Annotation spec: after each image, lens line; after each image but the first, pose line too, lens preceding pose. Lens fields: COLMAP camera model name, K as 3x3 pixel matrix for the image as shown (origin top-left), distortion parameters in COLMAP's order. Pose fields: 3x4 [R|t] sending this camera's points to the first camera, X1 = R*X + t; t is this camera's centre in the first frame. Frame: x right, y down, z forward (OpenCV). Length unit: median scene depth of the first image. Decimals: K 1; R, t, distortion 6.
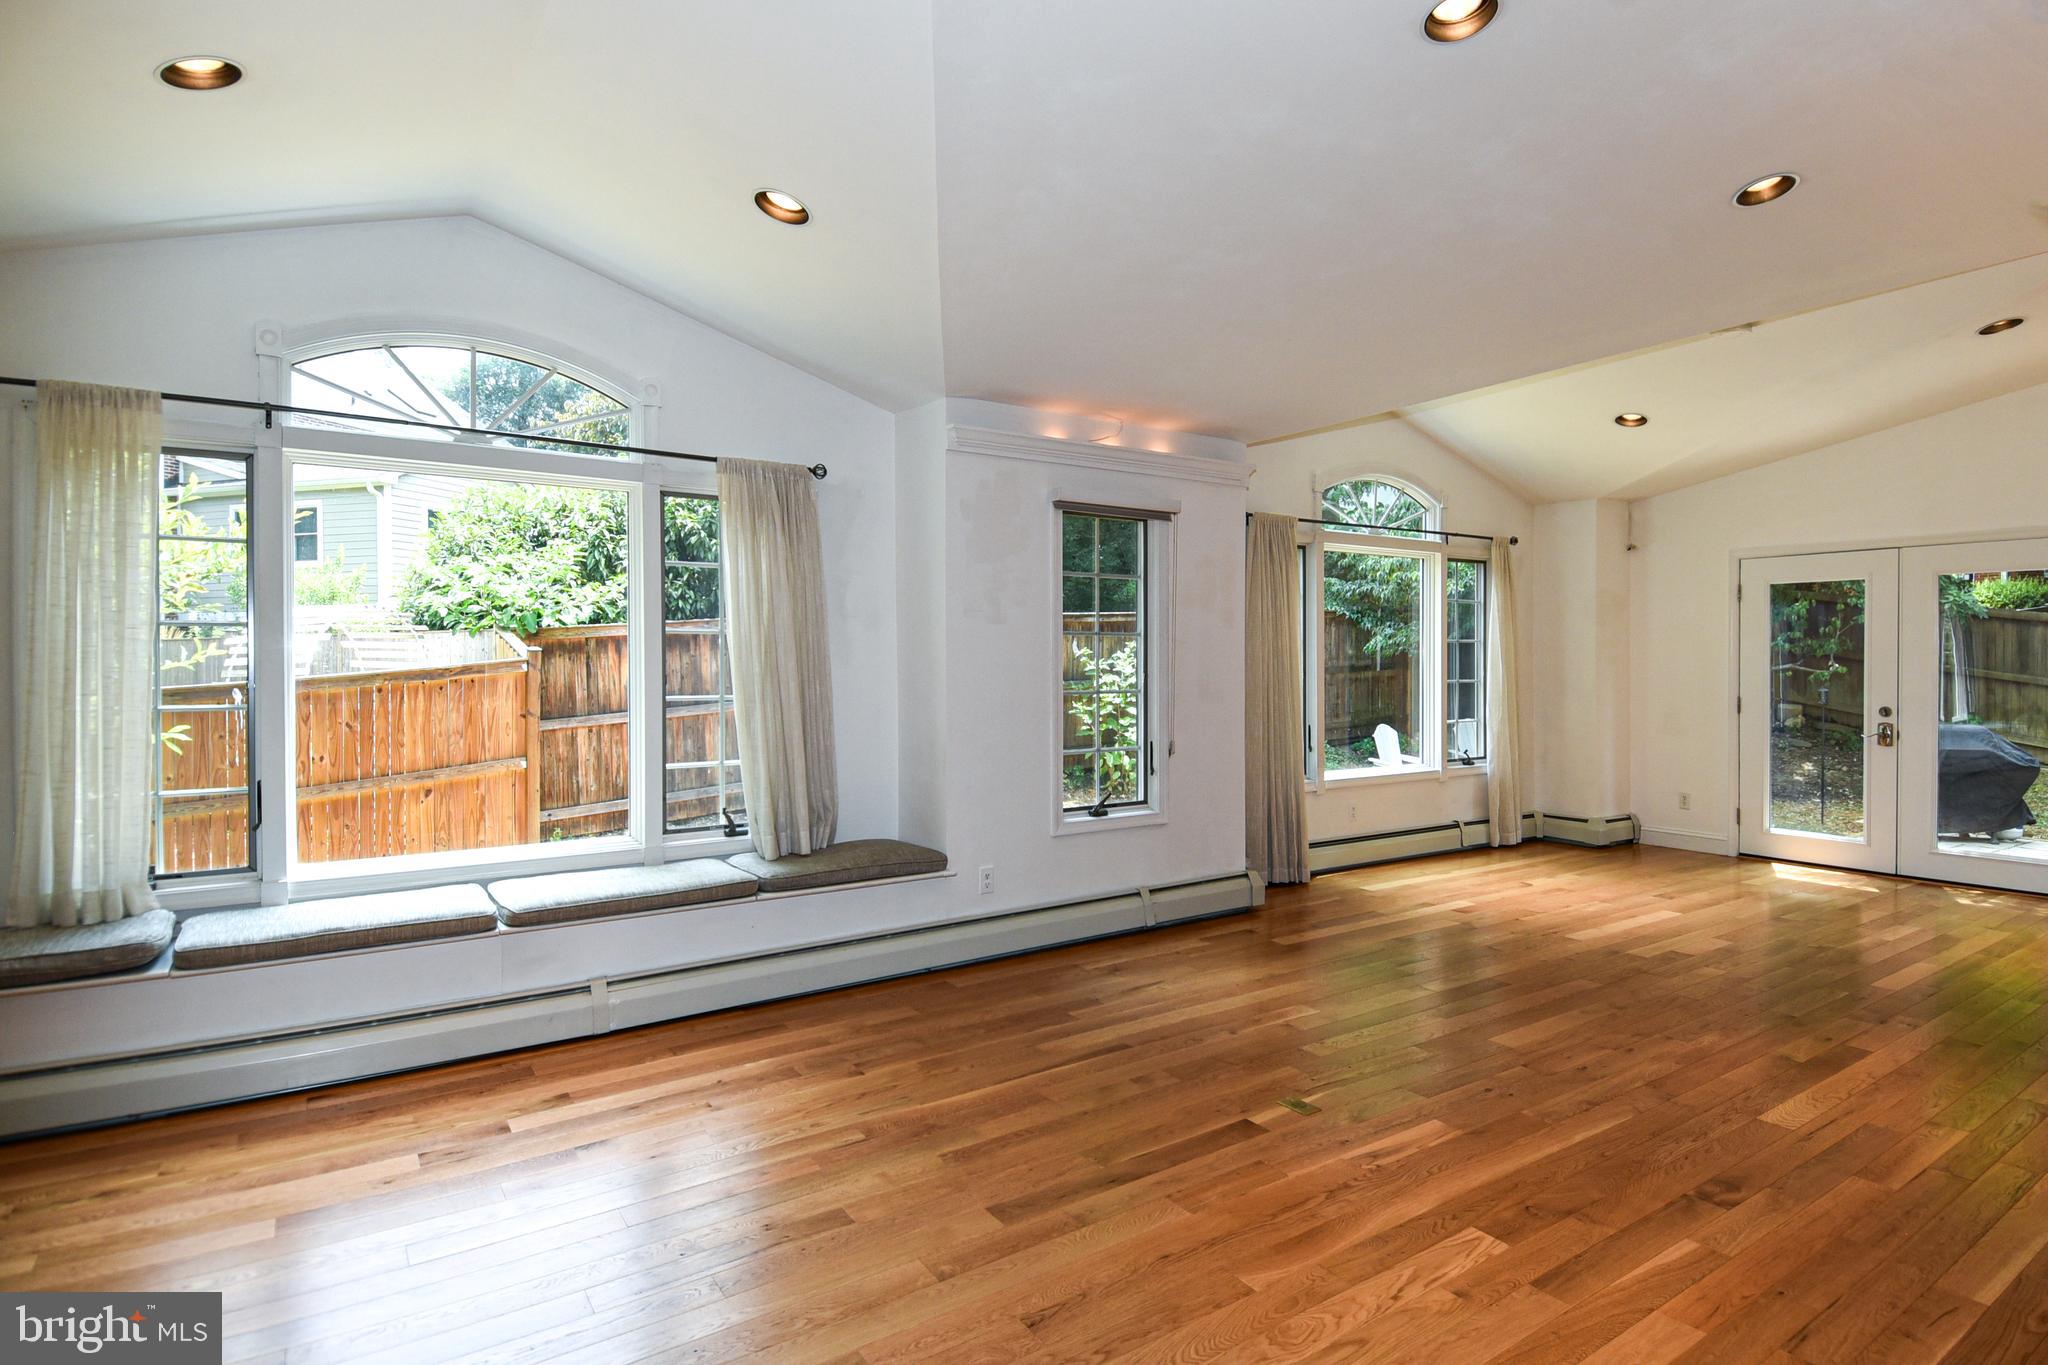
lens RADIAL K [[1123.1, 0, 1051.7], [0, 1123.1, 664.7], [0, 0, 1]] dist [0.044959, -0.055150]
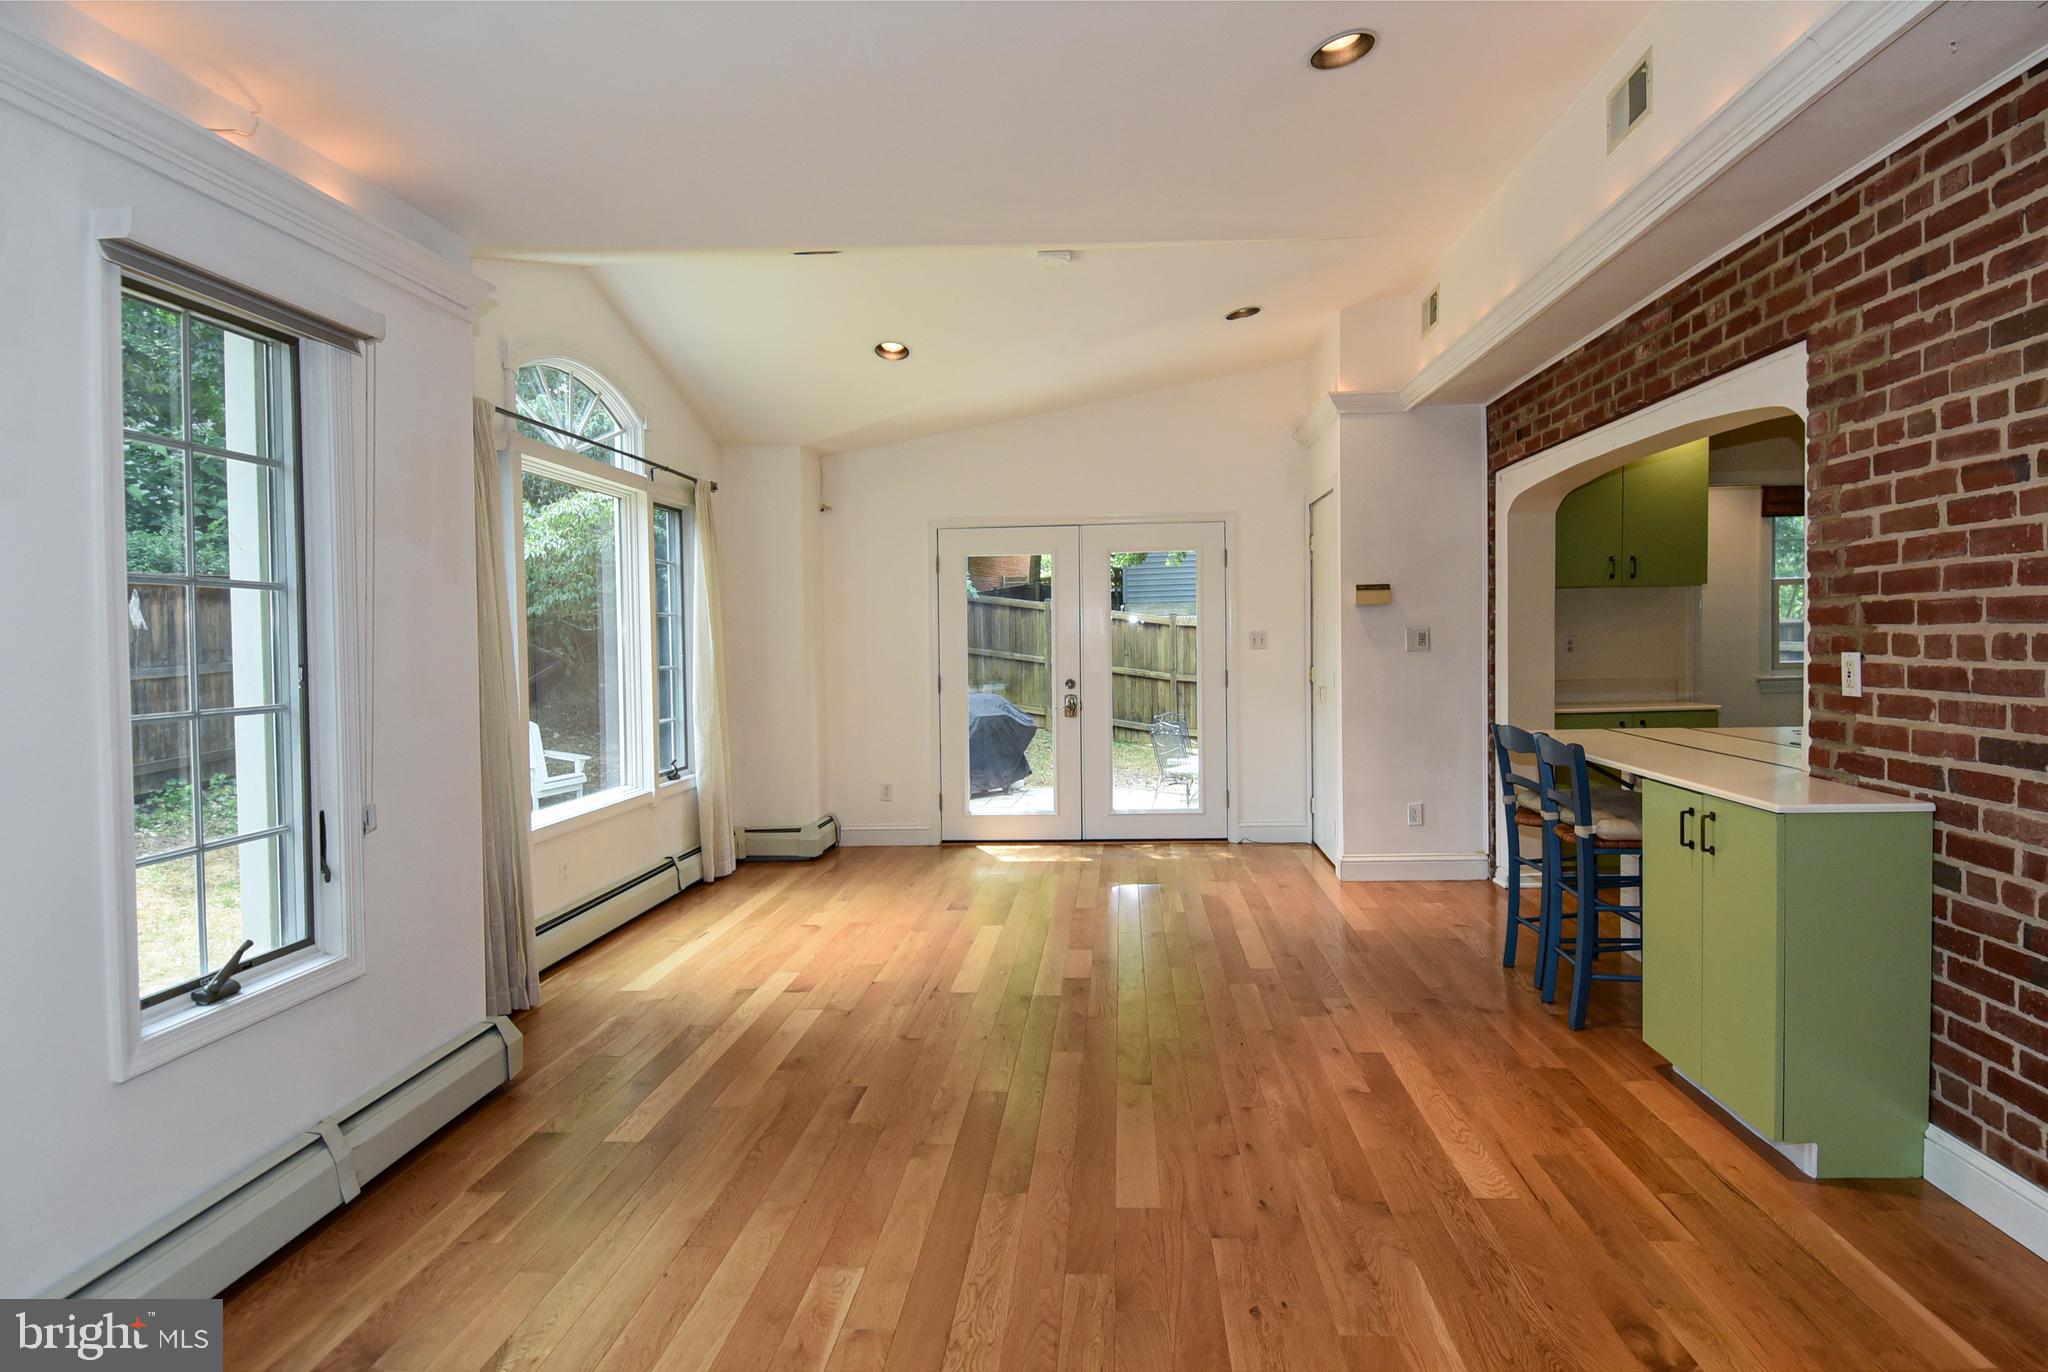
lens RADIAL K [[1123.1, 0, 1051.7], [0, 1123.1, 668.2], [0, 0, 1]] dist [0.044959, -0.055150]
pose [[0.592250, -0.031891, 0.805123, -0.115613], [0.019806, 0.999491, 0.025021, 0.001173], [-0.805511, 0.001127, 0.592580, 0.477262]]
